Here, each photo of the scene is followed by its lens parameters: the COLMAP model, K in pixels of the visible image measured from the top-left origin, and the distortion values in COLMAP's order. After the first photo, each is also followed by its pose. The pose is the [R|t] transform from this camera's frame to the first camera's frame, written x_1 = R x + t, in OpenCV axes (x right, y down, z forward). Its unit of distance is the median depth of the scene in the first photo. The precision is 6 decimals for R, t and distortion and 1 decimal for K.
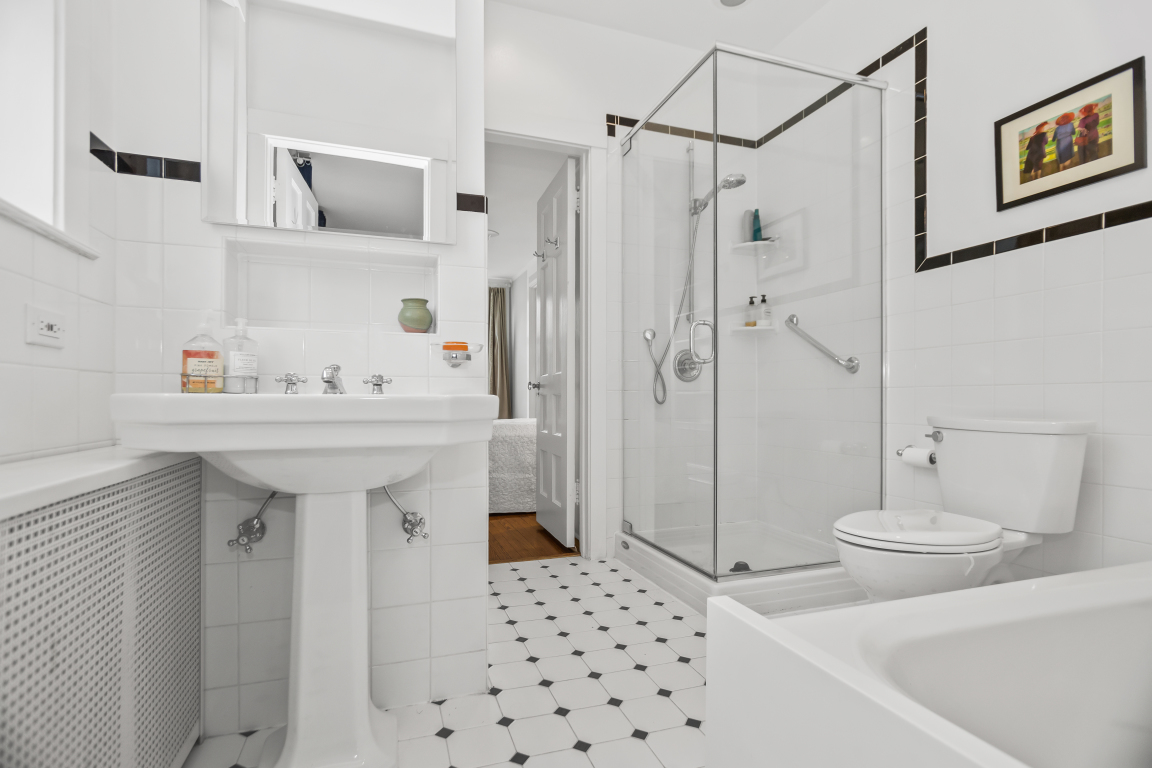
lens RADIAL K [[545.0, 0, 571.9], [0, 545.0, 384.7], [0, 0, 1]] dist [-0.006444, 0.001274]
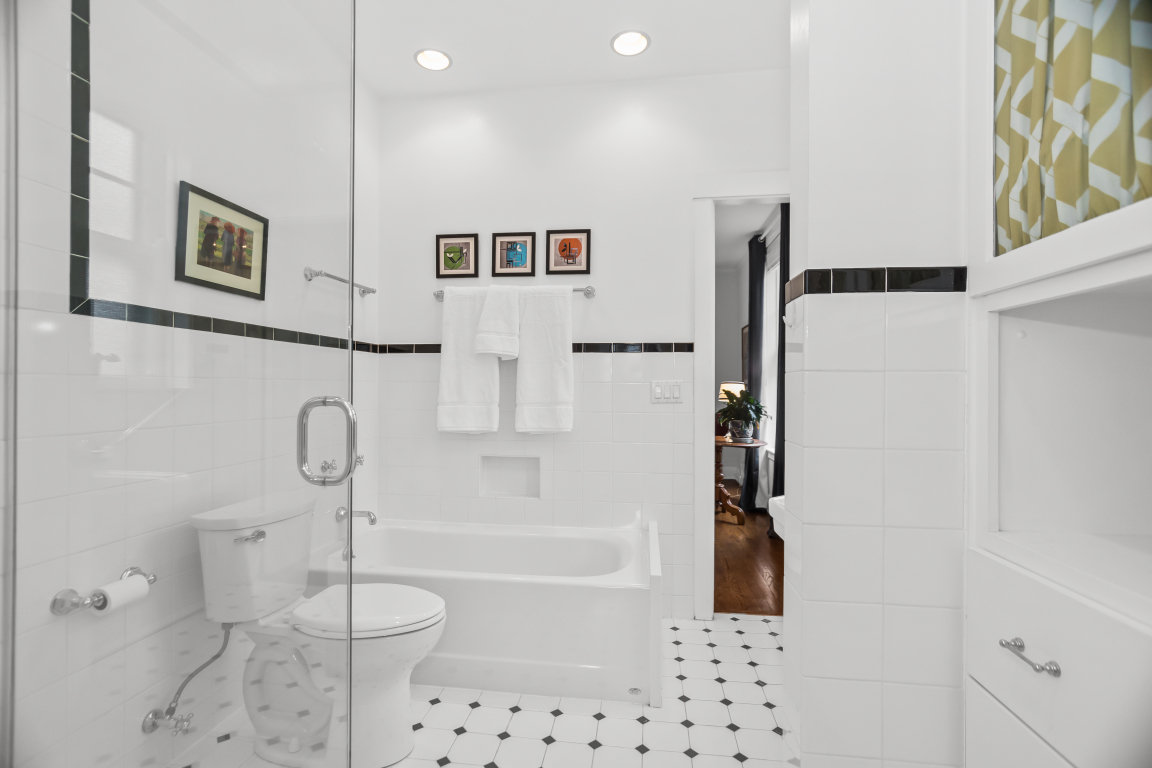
lens RADIAL K [[545.0, 0, 571.9], [0, 545.0, 384.7], [0, 0, 1]] dist [-0.006444, 0.001274]
pose [[-0.896297, -0.001885, 0.443449, -0.213365], [-0.013565, 0.999640, -0.023169, -0.145396], [-0.443246, -0.026782, -0.896000, 1.633414]]
